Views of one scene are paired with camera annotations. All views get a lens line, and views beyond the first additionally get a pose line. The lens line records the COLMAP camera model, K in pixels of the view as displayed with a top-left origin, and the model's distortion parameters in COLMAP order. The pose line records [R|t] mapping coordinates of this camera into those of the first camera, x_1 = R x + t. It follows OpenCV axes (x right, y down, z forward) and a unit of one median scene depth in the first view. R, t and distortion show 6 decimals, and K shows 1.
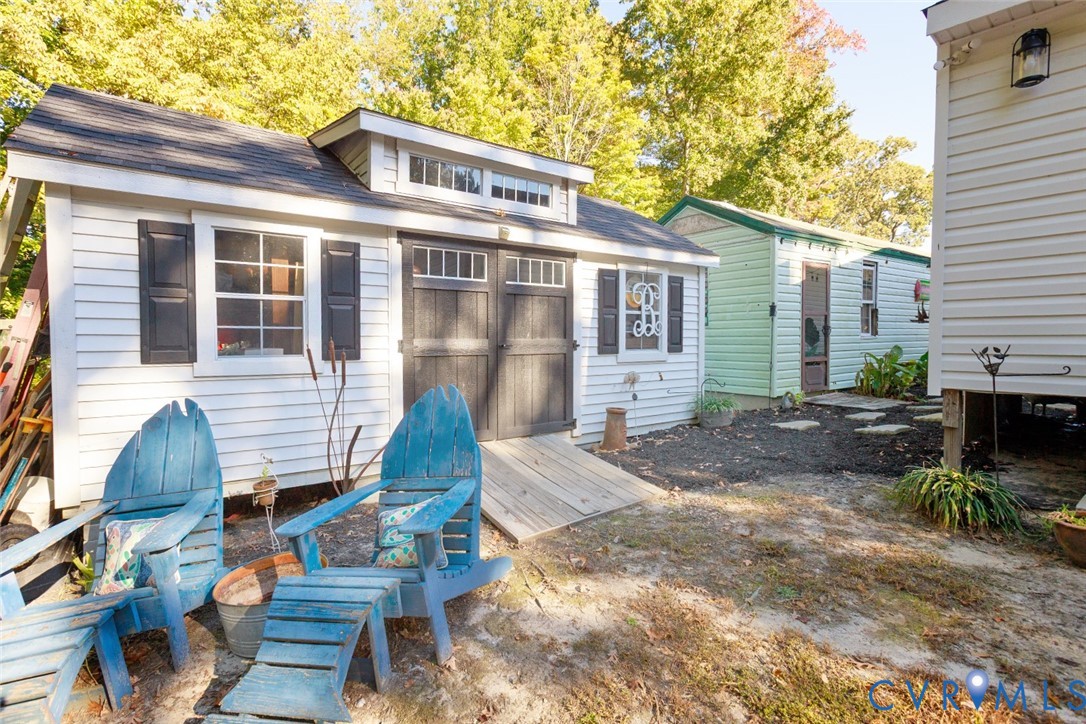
lens RADIAL K [[524.3, 0, 534.5], [0, 524.3, 356.3], [0, 0, 1]] dist [-0.003799, 0.001145]
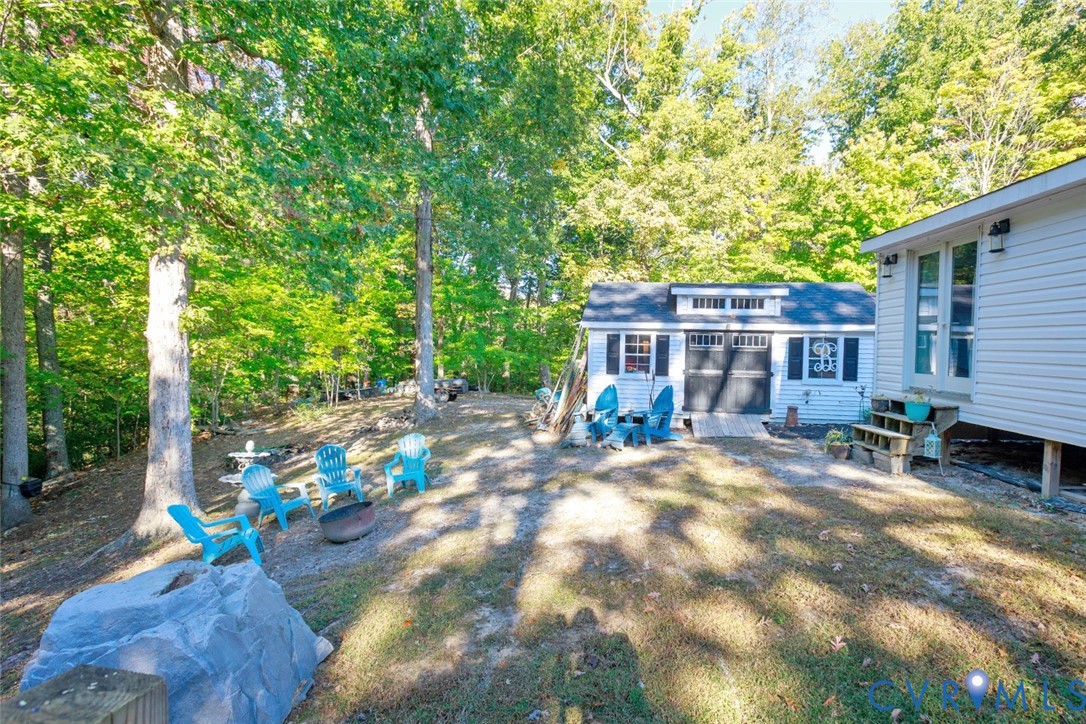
lens RADIAL K [[524.3, 0, 534.5], [0, 524.3, 356.3], [0, 0, 1]] dist [-0.003799, 0.001145]
pose [[0.648221, 0.026255, -0.761000, 0.972417], [-0.040325, 0.999187, 0.000123, -0.051022], [0.760384, 0.030608, 0.648752, -1.000284]]
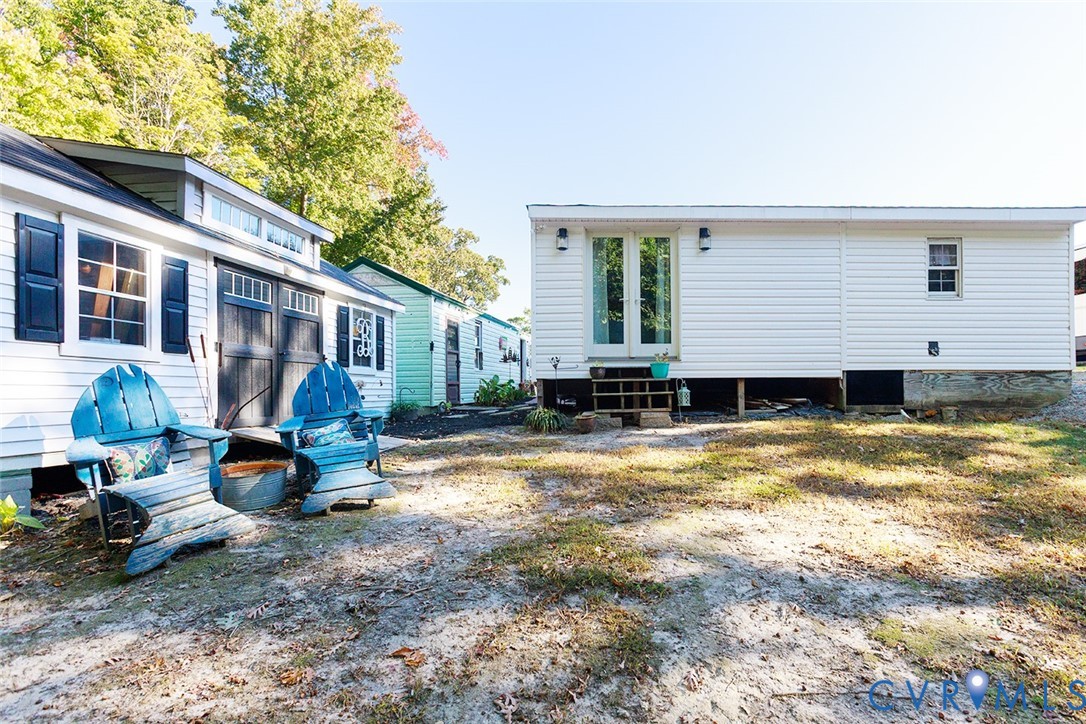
lens RADIAL K [[541.9, 0, 581.8], [0, 541.9, 394.6], [0, 0, 1]] dist [0.002618, 0.001466]
pose [[0.673687, -0.003630, 0.739008, -0.474440], [0.032277, 0.999178, -0.024516, 0.118974], [-0.738312, 0.040370, 0.673250, -0.406798]]
